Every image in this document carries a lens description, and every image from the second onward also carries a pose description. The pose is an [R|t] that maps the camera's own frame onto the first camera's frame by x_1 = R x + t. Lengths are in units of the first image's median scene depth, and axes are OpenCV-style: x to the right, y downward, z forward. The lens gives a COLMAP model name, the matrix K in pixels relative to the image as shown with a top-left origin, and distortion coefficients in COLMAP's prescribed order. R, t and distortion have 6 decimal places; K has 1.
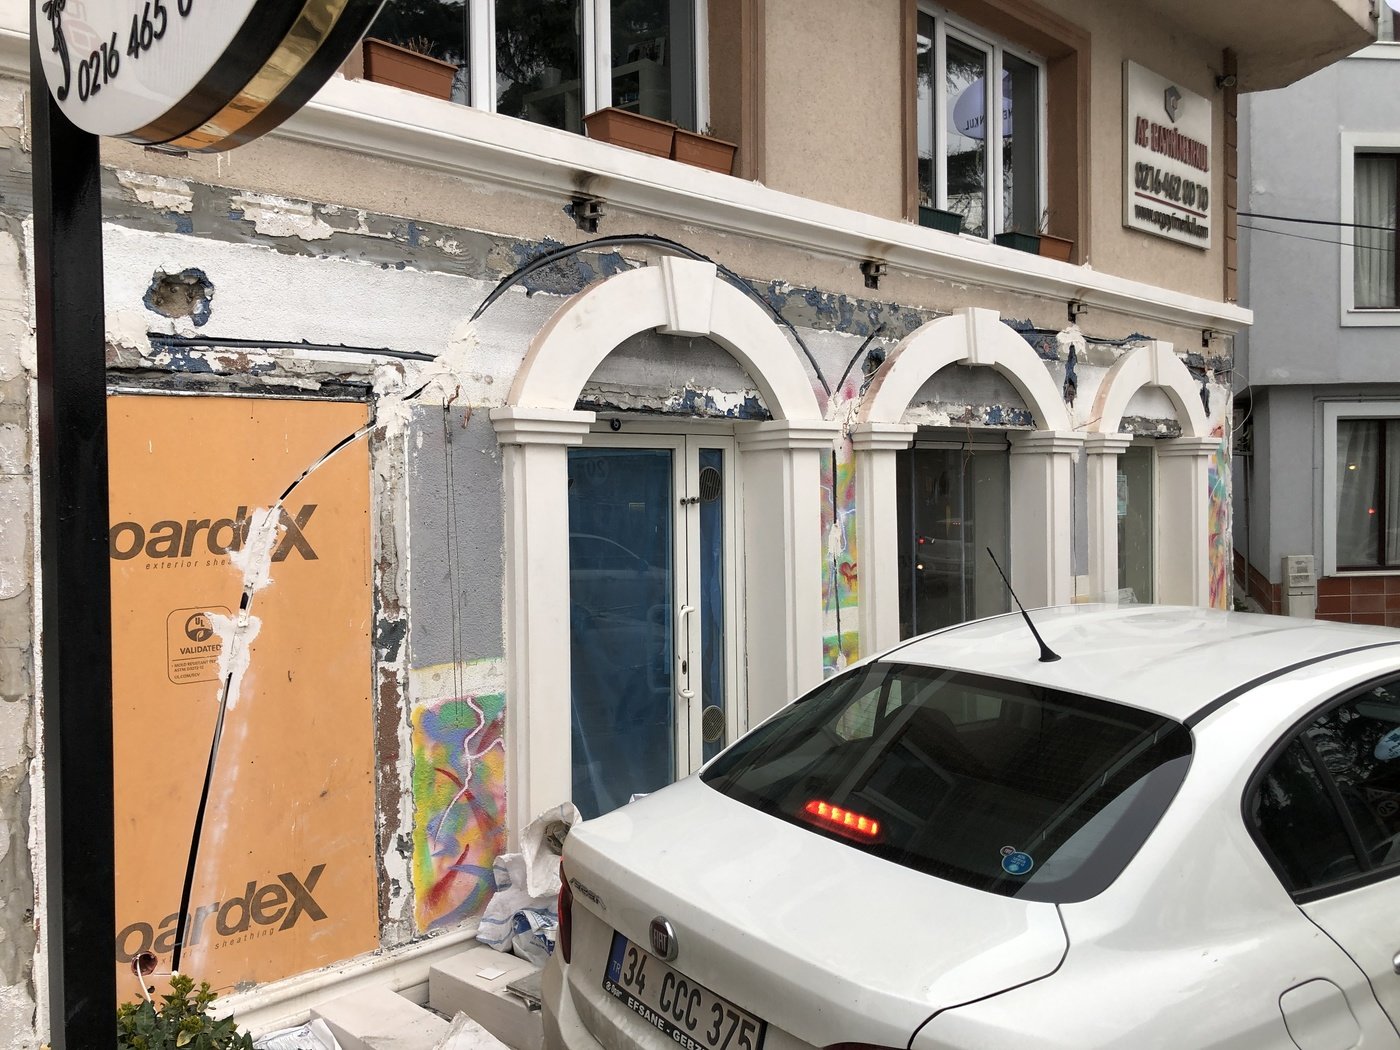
lens RADIAL K [[1131.5, 0, 705.1], [0, 1131.5, 516.2], [0, 0, 1]] dist [0.041452, -0.041362]
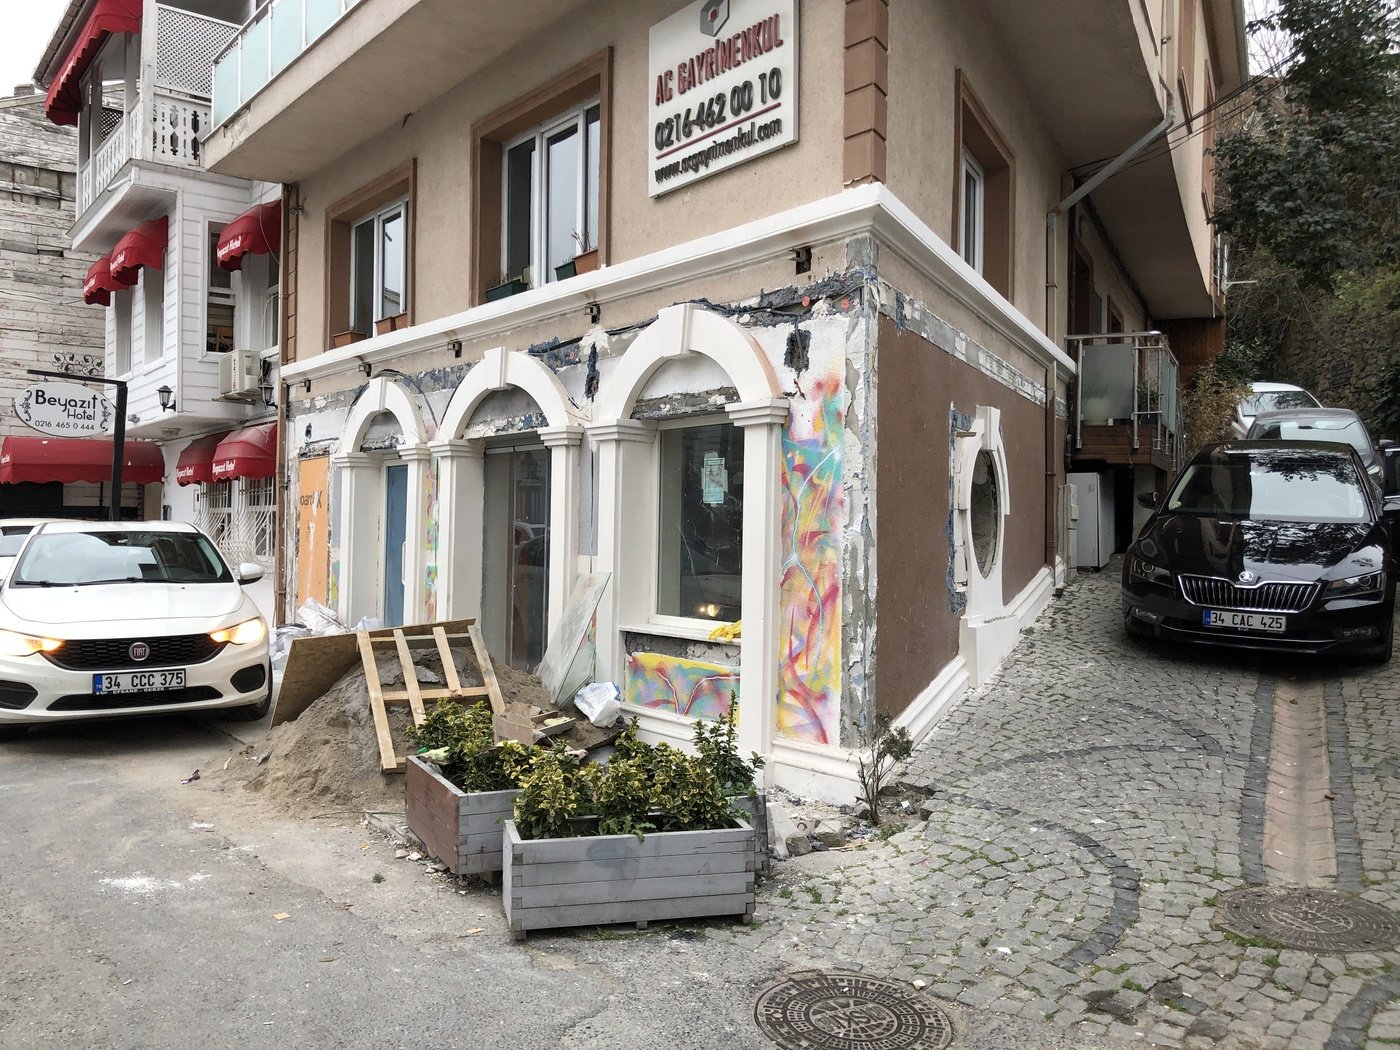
lens RADIAL K [[1131.5, 0, 705.1], [0, 1131.5, 516.2], [0, 0, 1]] dist [0.041452, -0.041362]
pose [[-0.089115, 0.031239, -0.995531, 1.409661], [-0.002061, 0.999500, 0.031548, -0.019366], [0.996019, 0.004864, -0.089006, 1.205767]]
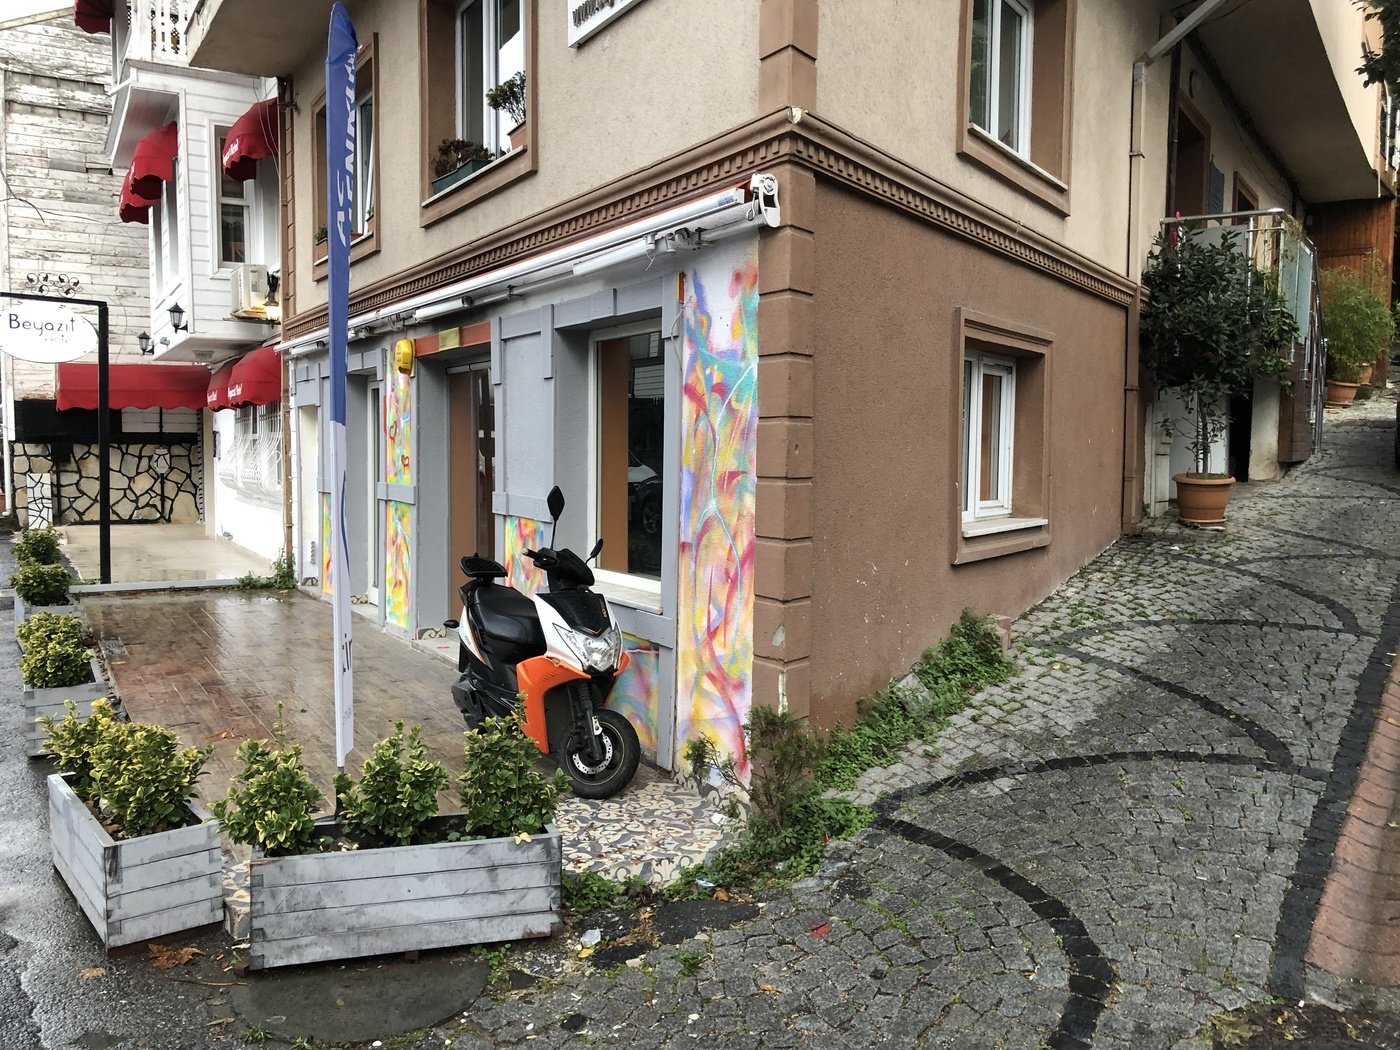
lens RADIAL K [[1131.5, 0, 705.1], [0, 1131.5, 516.2], [0, 0, 1]] dist [0.041452, -0.041362]
pose [[-0.215560, 0.103142, -0.971028, 1.196424], [0.009298, 0.994578, 0.103580, -0.023076], [0.976446, 0.013299, -0.215350, 1.336307]]
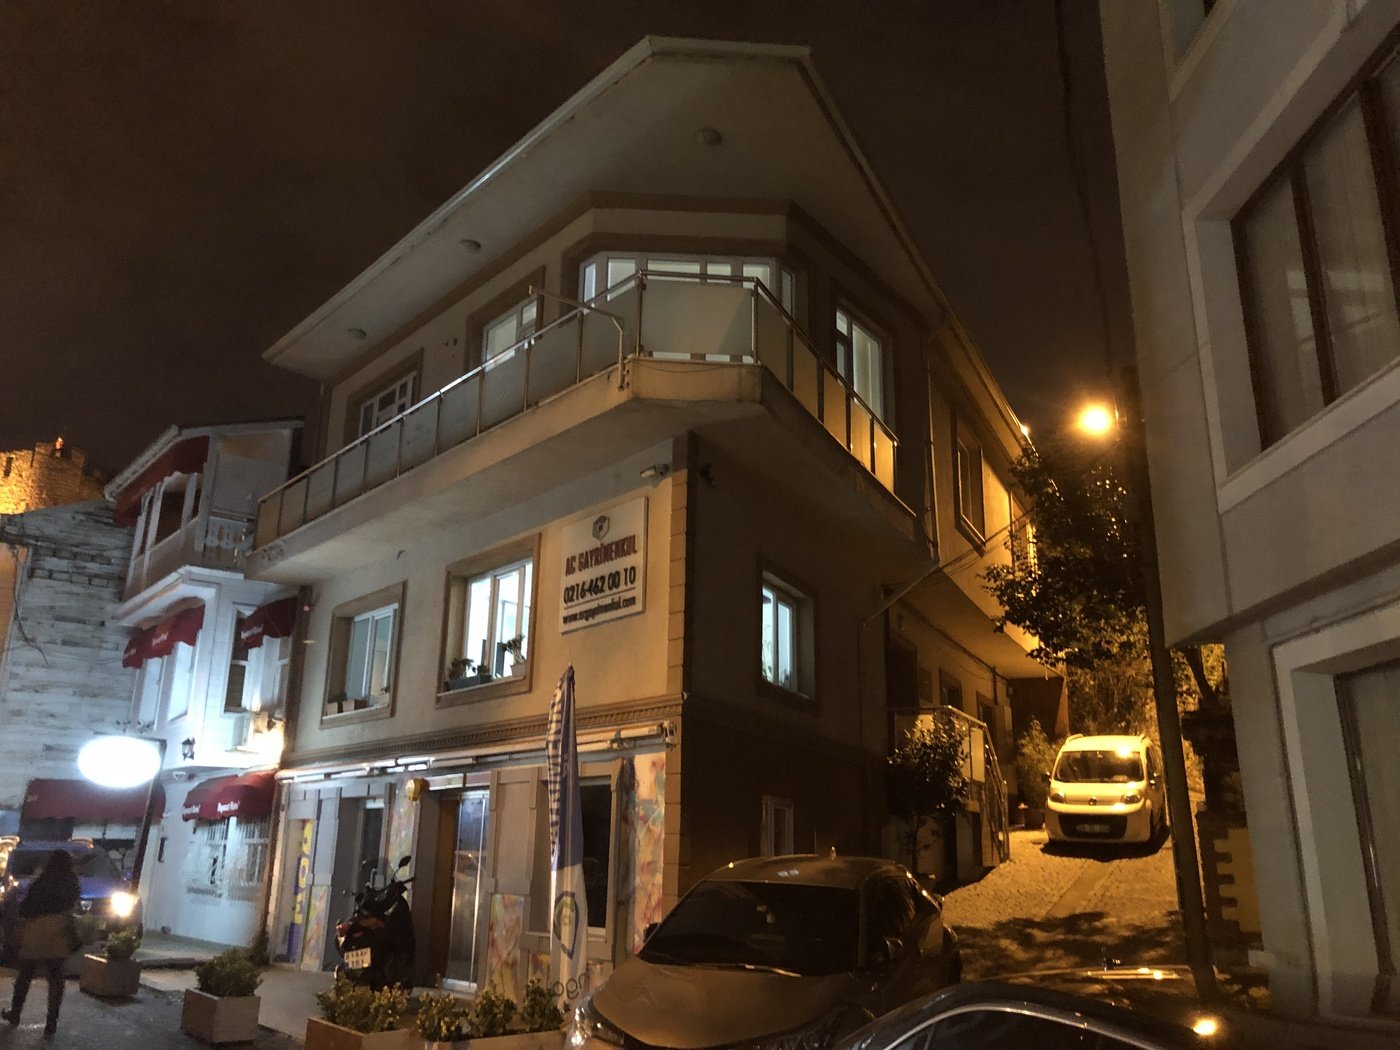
lens RADIAL K [[1131.5, 0, 705.1], [0, 1131.5, 516.2], [0, 0, 1]] dist [0.041452, -0.041362]
pose [[-0.060603, -0.244705, -0.967702, 1.925979], [-0.003690, 0.969532, -0.244937, -0.046809], [0.998155, -0.011273, -0.059660, 1.359017]]
